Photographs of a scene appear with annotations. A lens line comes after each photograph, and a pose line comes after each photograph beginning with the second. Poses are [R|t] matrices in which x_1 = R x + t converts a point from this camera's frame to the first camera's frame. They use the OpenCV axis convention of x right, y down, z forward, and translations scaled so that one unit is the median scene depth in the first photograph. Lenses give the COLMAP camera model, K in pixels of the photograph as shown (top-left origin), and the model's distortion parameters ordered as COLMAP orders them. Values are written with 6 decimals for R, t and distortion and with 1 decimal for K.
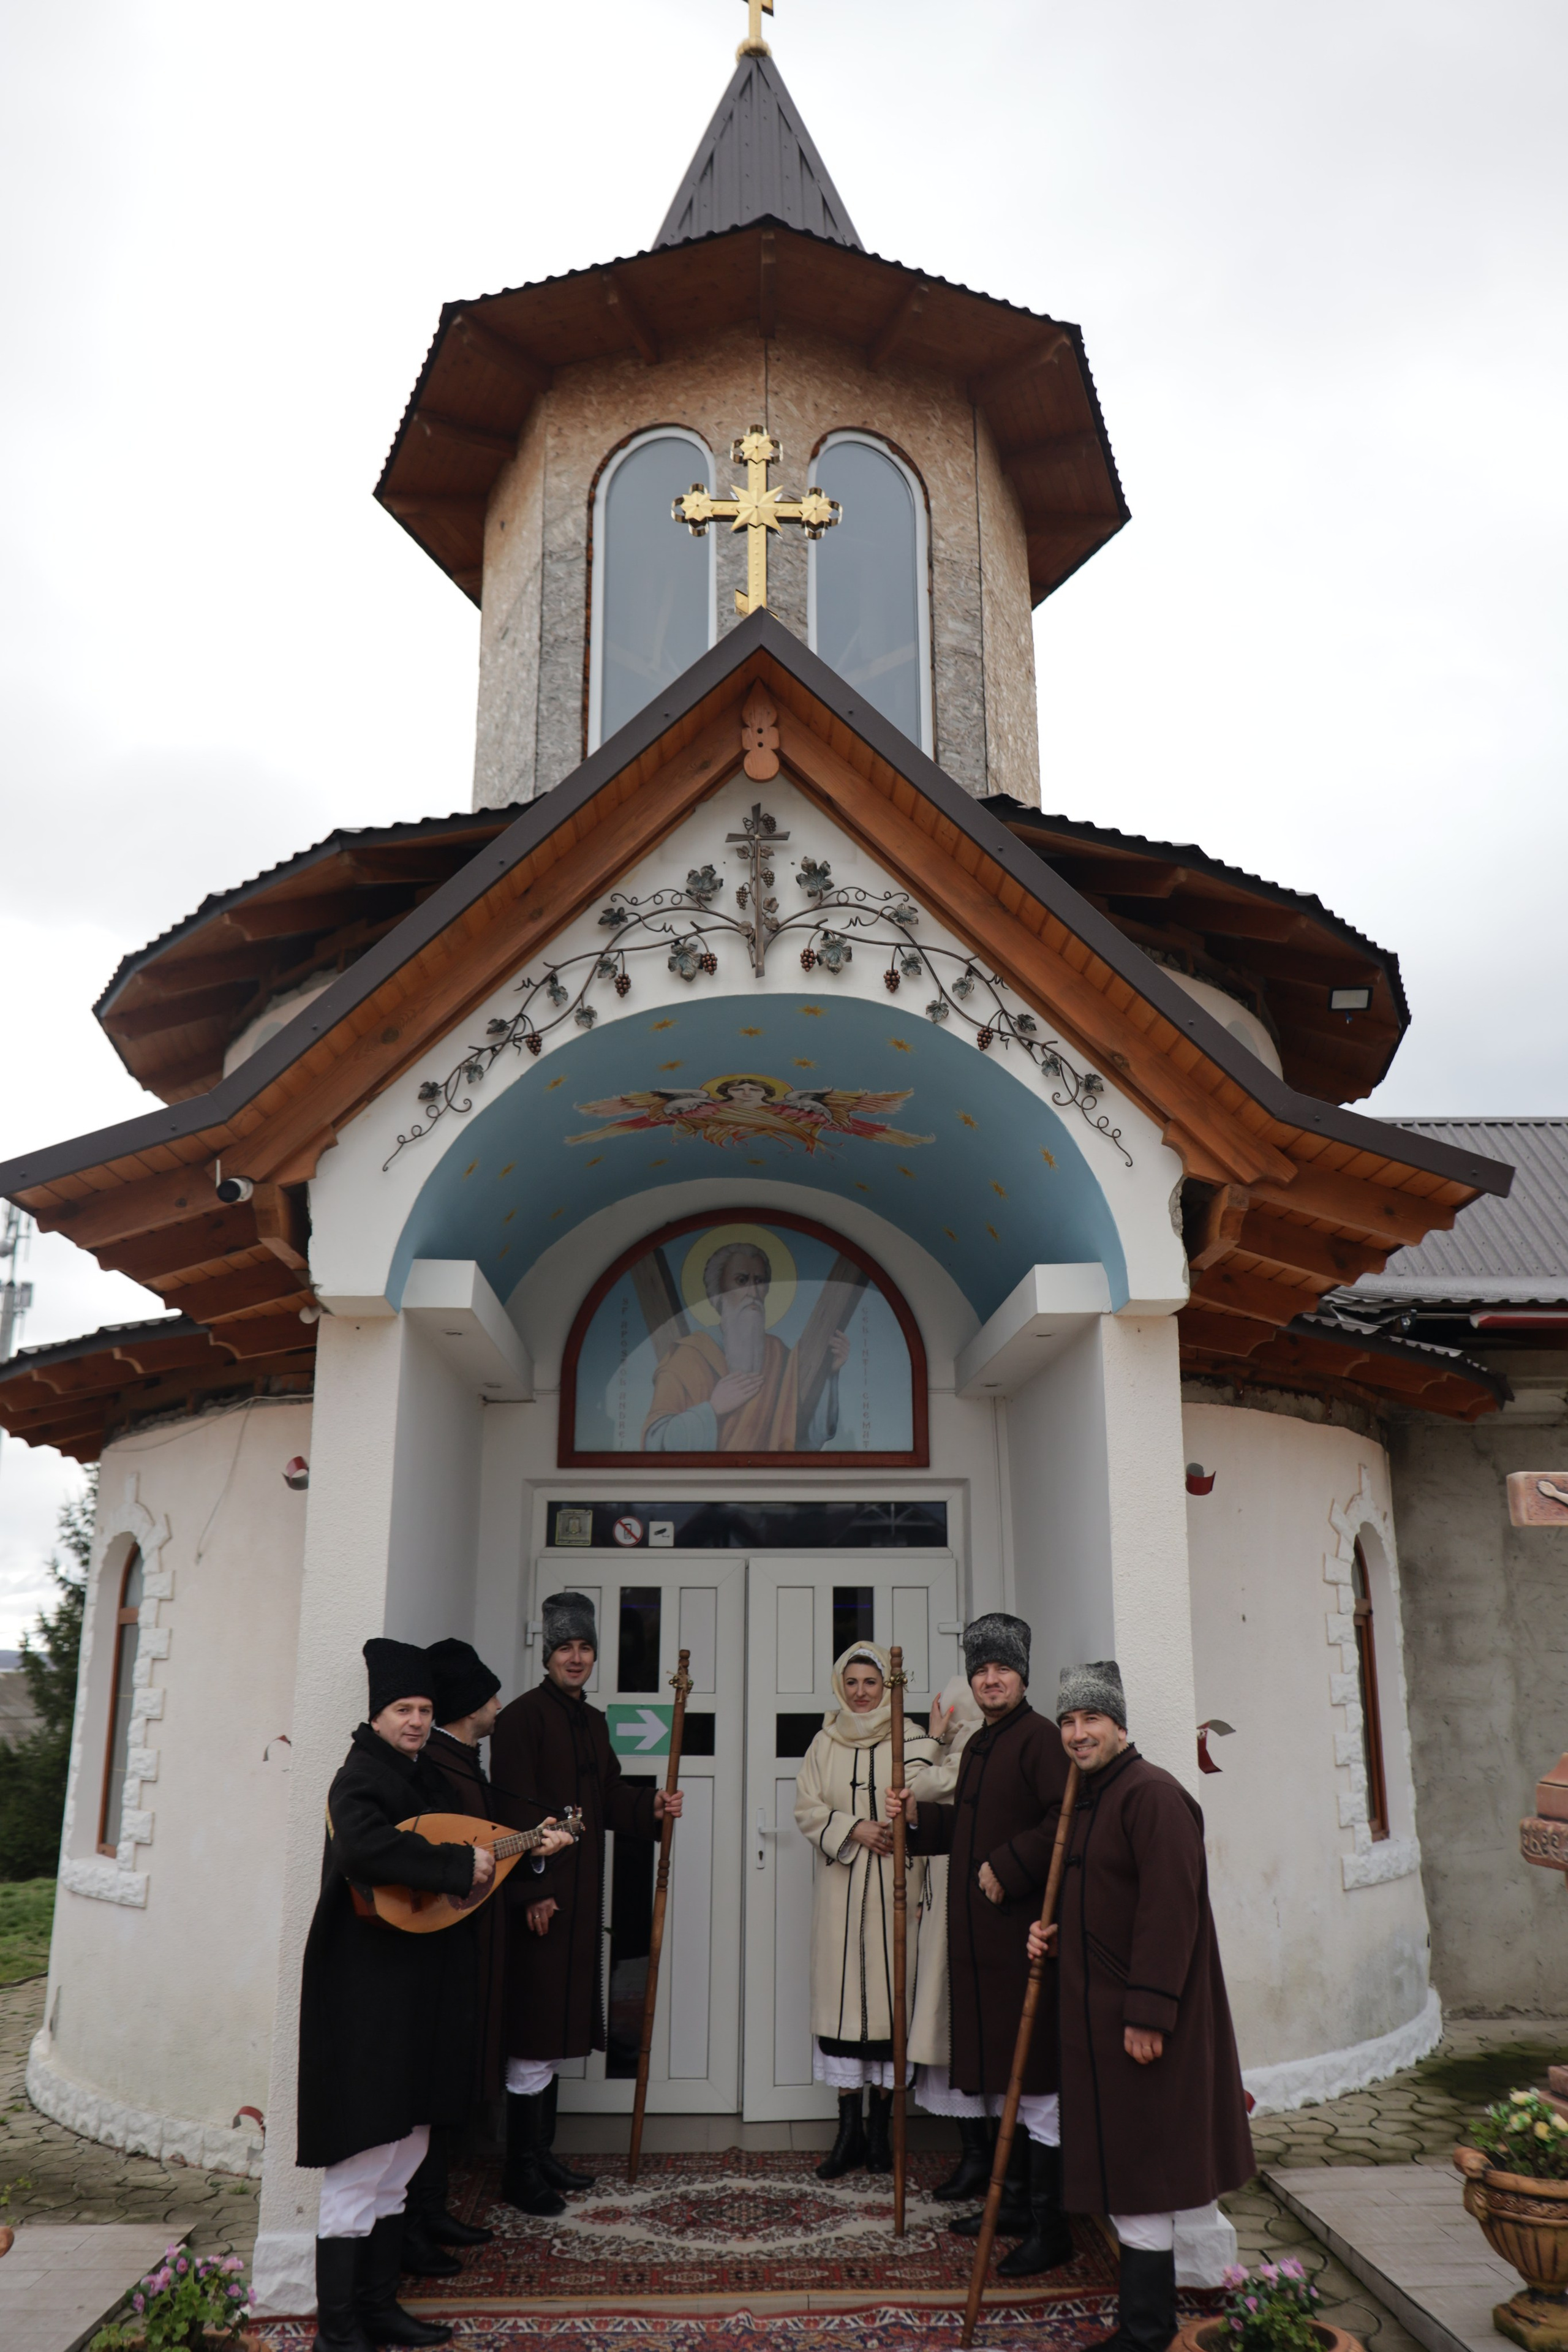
lens RADIAL K [[1913.3, 0, 795.8], [0, 1913.3, 1185.6], [0, 0, 1]] dist [0.022898, -0.004521]
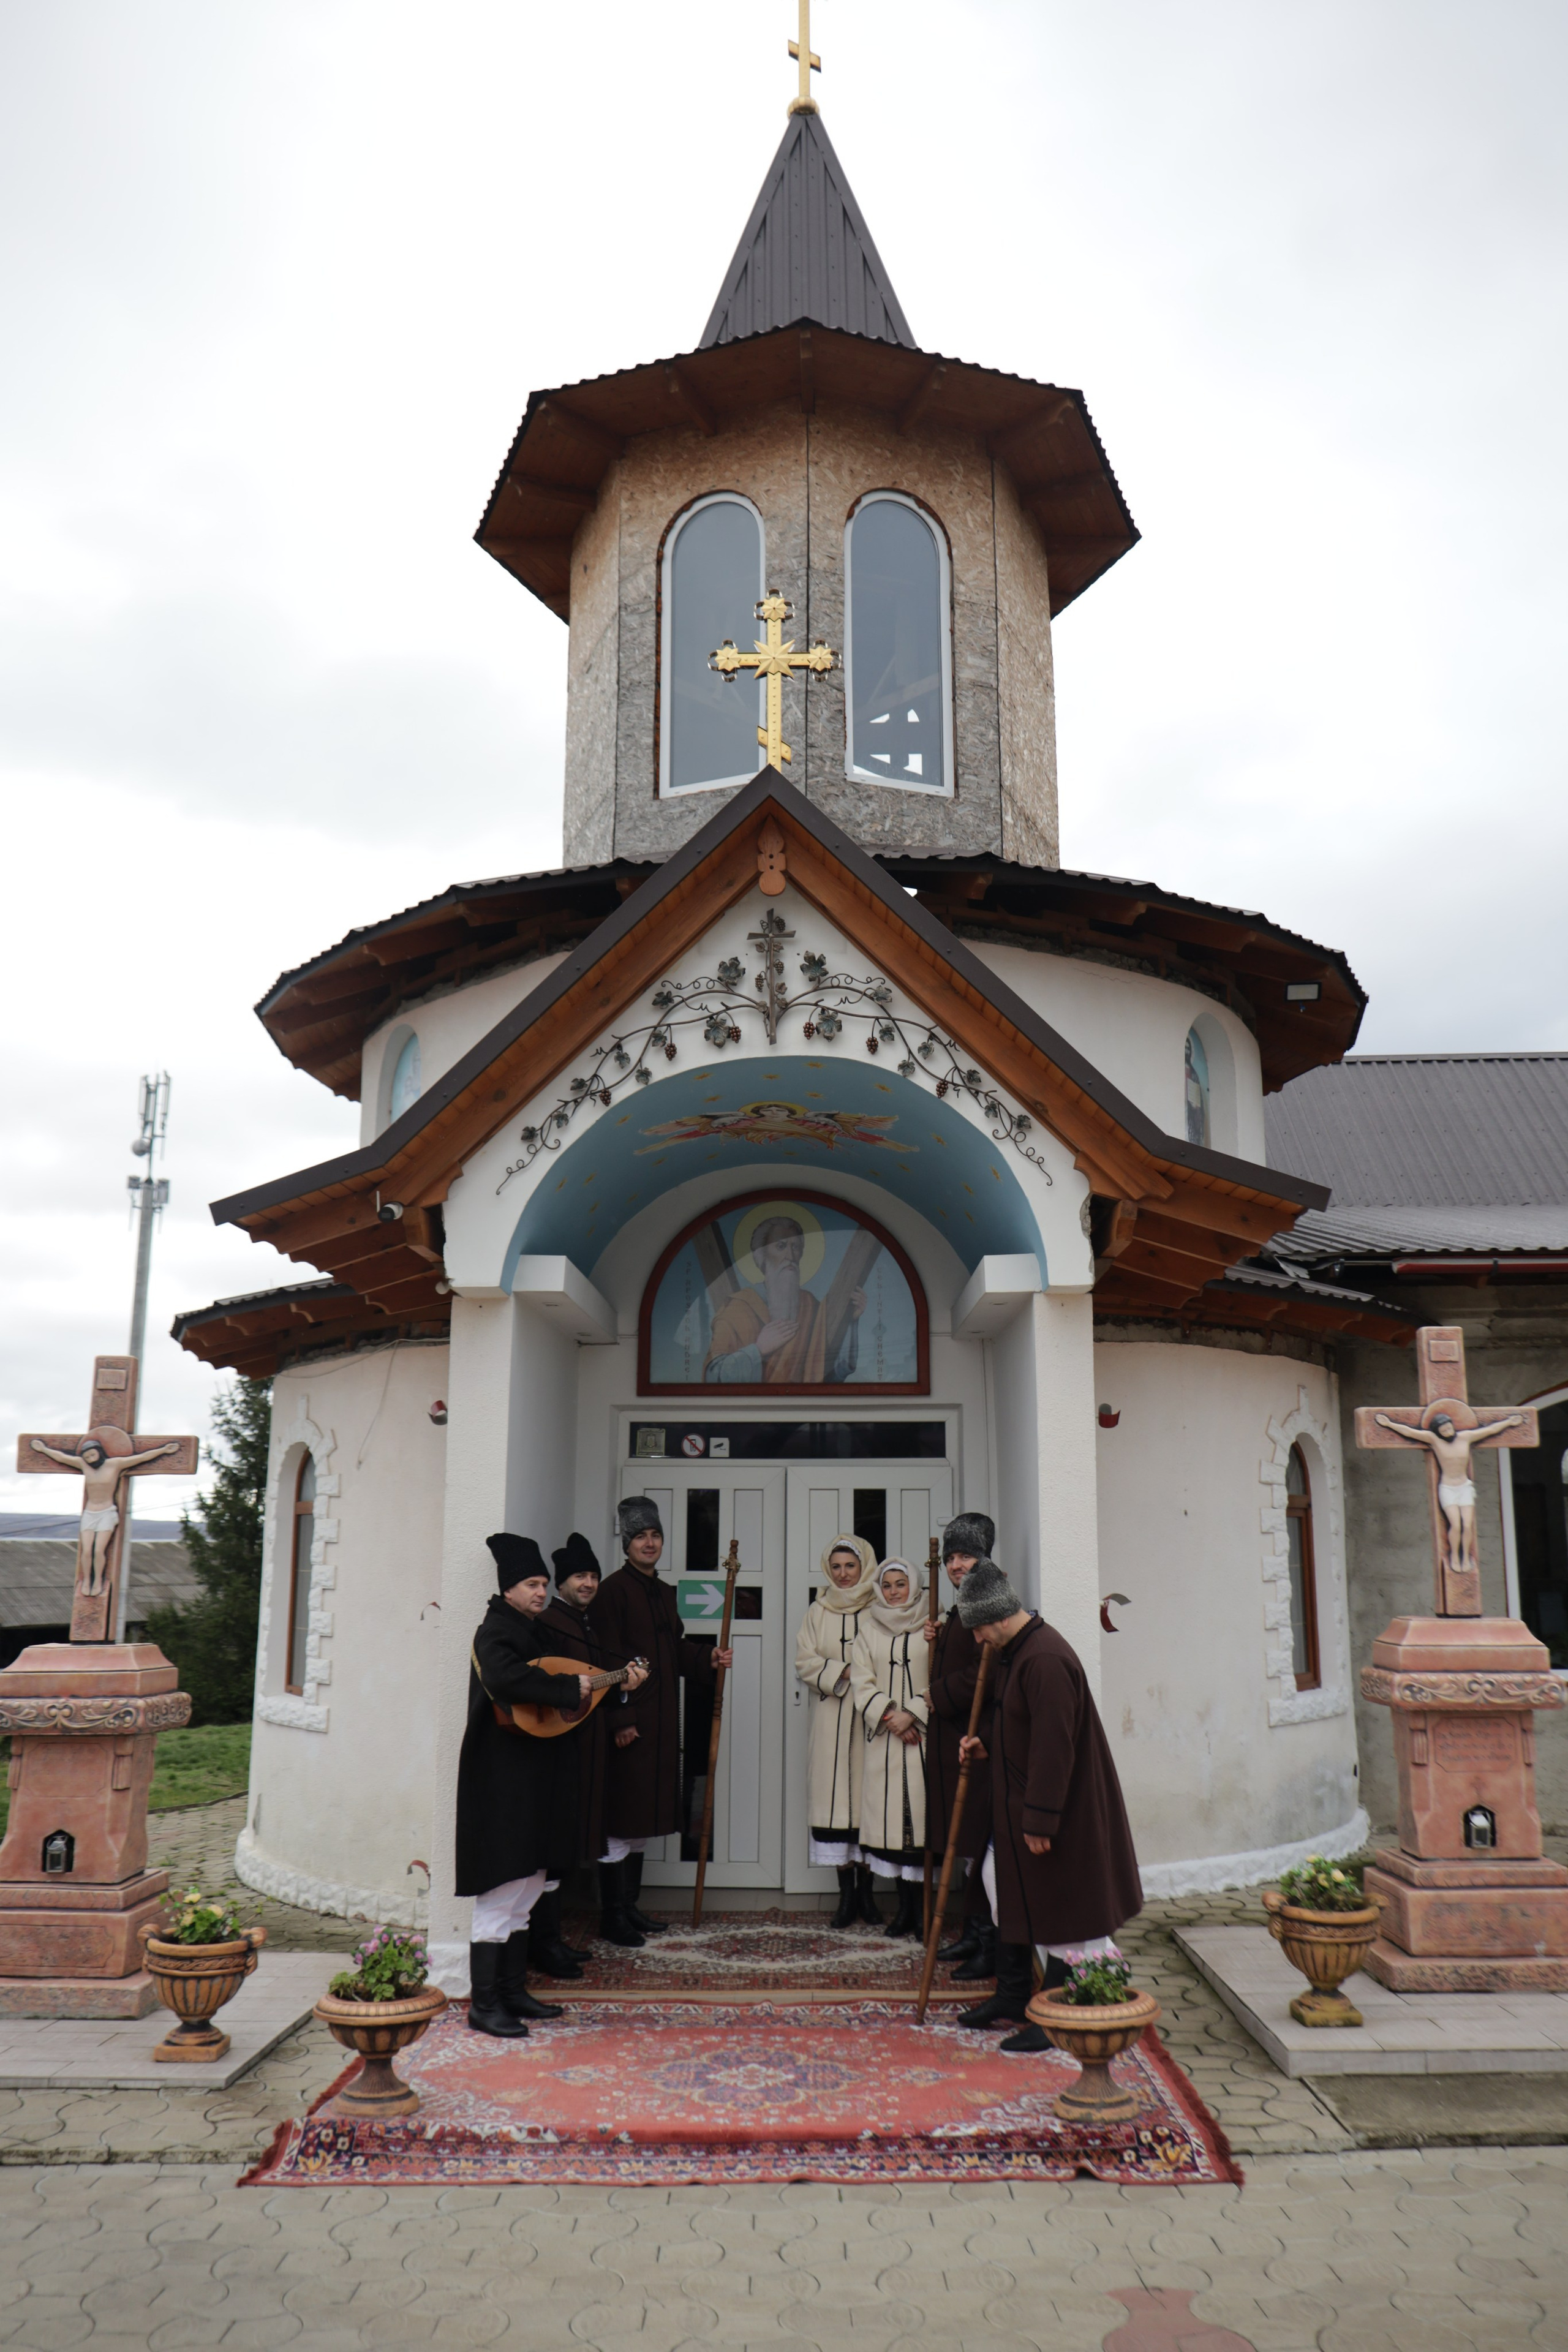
lens RADIAL K [[1913.3, 0, 795.8], [0, 1913.3, 1185.6], [0, 0, 1]] dist [0.022898, -0.004521]
pose [[0.998361, -0.008691, -0.056574, 0.053186], [0.012324, 0.997862, 0.064187, -0.071343], [0.055895, -0.064779, 0.996333, -0.247095]]
